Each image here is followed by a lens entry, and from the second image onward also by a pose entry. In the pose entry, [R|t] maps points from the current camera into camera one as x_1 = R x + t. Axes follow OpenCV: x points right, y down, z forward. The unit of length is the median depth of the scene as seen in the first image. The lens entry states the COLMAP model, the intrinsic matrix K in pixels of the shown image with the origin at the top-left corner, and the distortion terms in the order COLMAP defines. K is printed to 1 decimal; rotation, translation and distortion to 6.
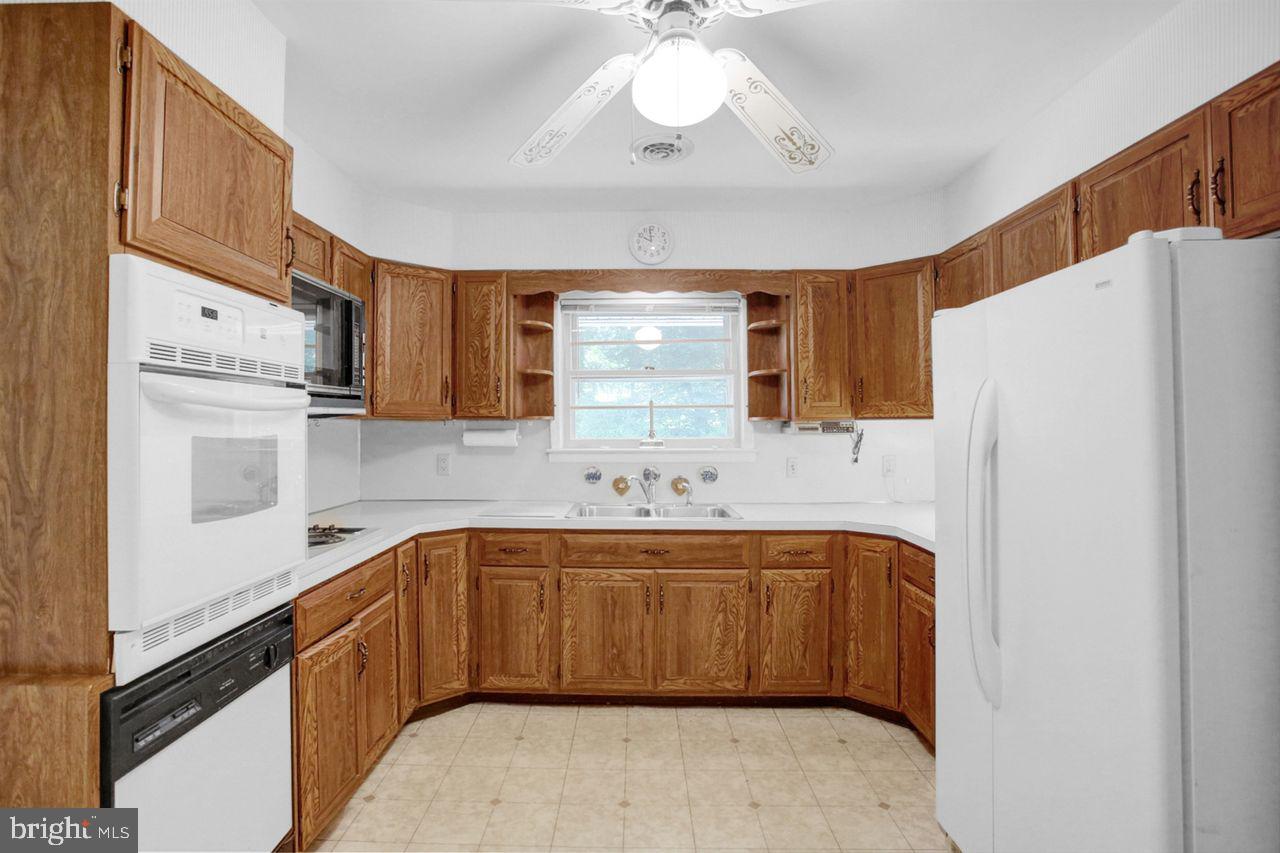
lens RADIAL K [[633.8, 0, 623.8], [0, 633.8, 425.4], [0, 0, 1]] dist [-0.063867, 0.021177]
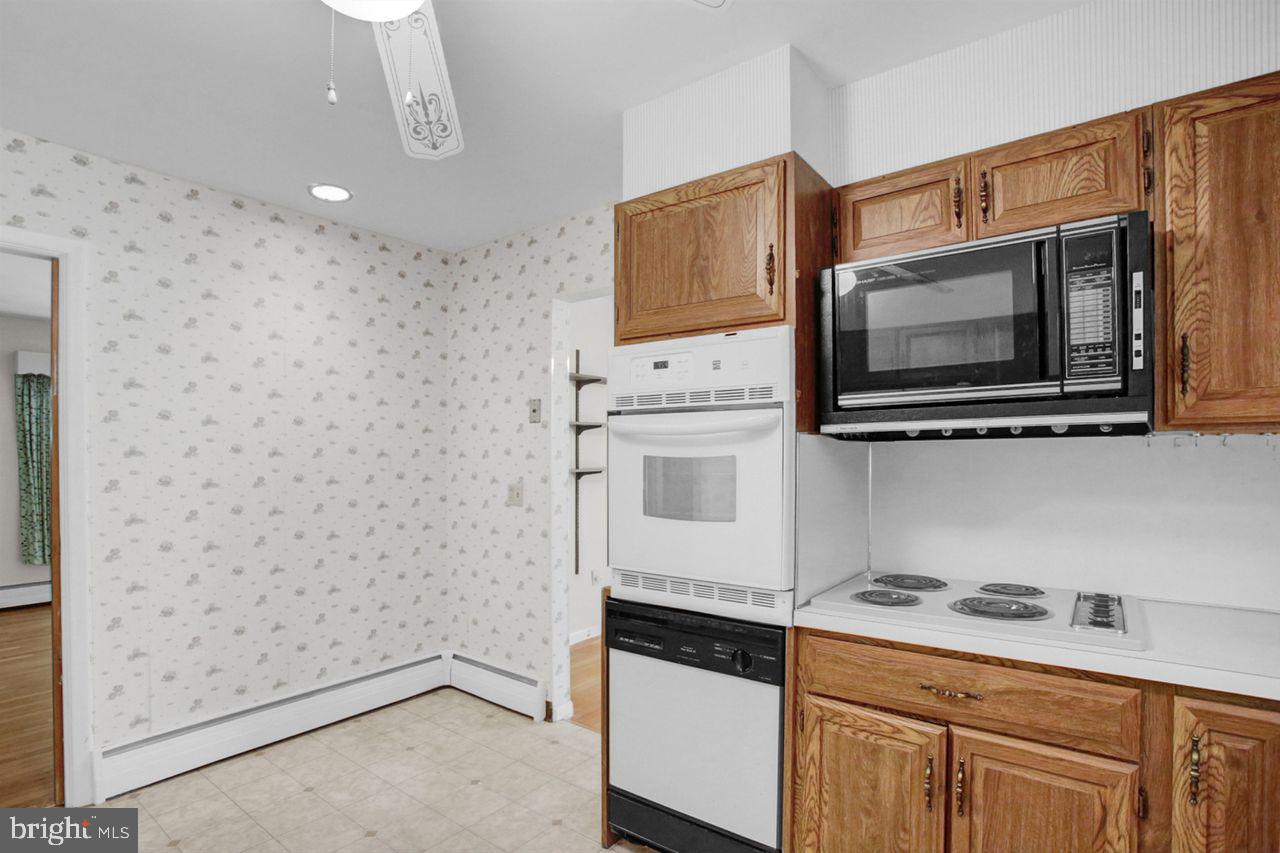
lens RADIAL K [[633.8, 0, 655.1], [0, 633.8, 453.2], [0, 0, 1]] dist [-0.063867, 0.021177]
pose [[-0.577466, 0.023333, -0.816081, 0.260849], [0.013991, 0.999728, 0.018684, -0.007290], [0.816295, -0.000628, -0.577635, 0.972688]]
